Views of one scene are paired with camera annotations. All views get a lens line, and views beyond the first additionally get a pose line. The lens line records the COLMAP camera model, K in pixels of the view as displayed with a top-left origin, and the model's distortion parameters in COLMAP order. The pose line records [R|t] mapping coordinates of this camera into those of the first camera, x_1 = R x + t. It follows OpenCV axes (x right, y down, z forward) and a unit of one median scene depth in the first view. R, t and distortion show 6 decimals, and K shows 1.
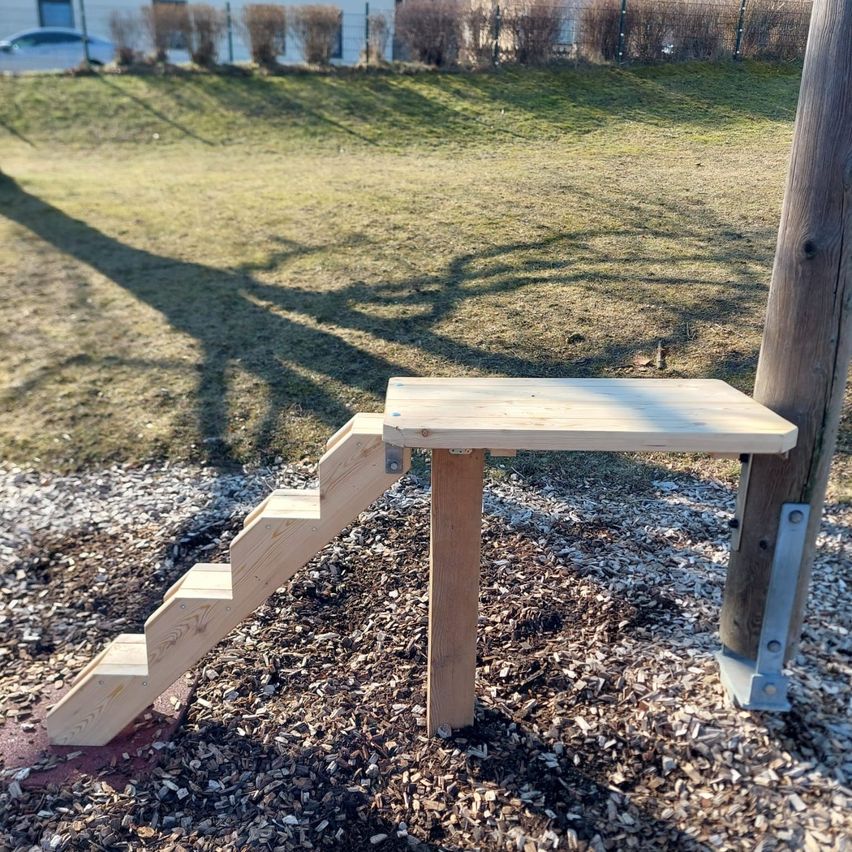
lens RADIAL K [[833.4, 0, 422.8], [0, 833.4, 455.1], [0, 0, 1]] dist [0.097236, -0.160300]
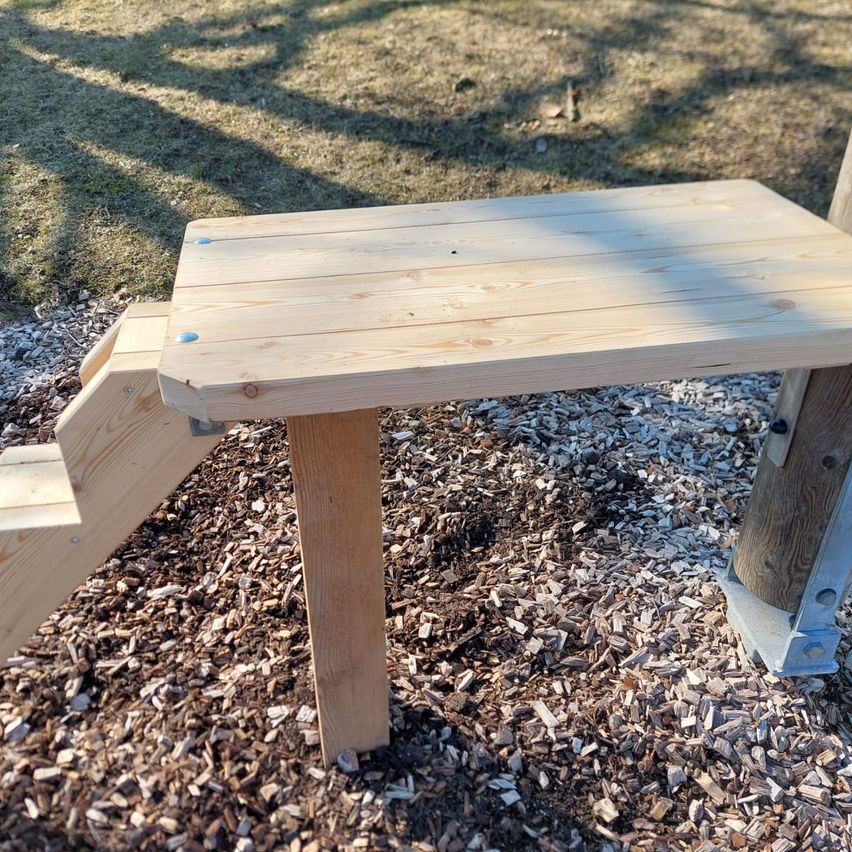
lens RADIAL K [[833.4, 0, 422.8], [0, 833.4, 455.1], [0, 0, 1]] dist [0.097236, -0.160300]
pose [[0.986685, -0.114630, 0.115378, 0.029249], [0.077797, 0.955626, 0.284126, -0.074933], [-0.142828, -0.271367, 0.951819, 0.346616]]
